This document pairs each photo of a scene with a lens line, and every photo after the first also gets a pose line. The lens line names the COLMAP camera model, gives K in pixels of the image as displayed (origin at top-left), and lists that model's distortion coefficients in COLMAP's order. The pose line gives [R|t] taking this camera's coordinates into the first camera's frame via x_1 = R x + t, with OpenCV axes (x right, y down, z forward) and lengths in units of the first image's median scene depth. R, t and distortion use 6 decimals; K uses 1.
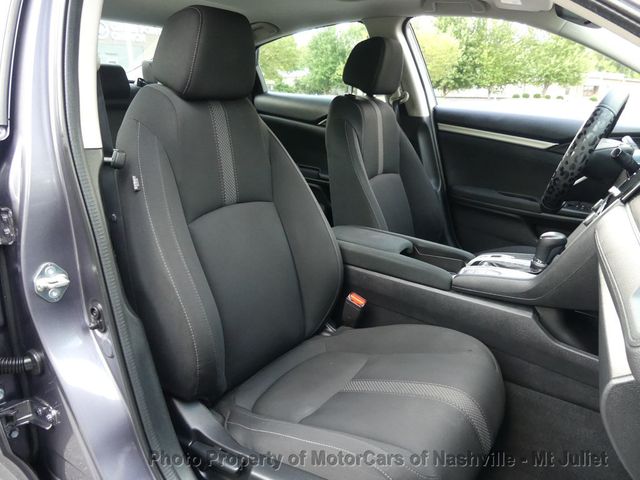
lens RADIAL K [[479.2, 0, 324.8], [0, 479.2, 237.0], [0, 0, 1]] dist [-0.007583, -0.000948]
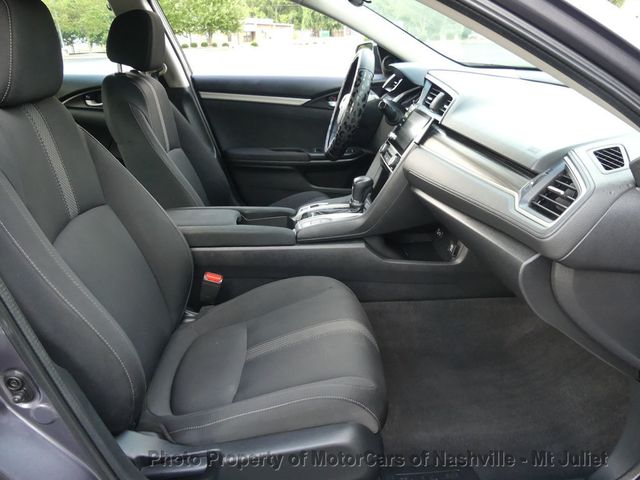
lens RADIAL K [[479.2, 0, 324.8], [0, 479.2, 237.0], [0, 0, 1]] dist [-0.007583, -0.000948]
pose [[0.811110, -0.263400, 0.522227, -0.251076], [0.216415, 0.964645, 0.150416, -0.056612], [-0.543383, -0.008986, 0.839437, 0.005138]]
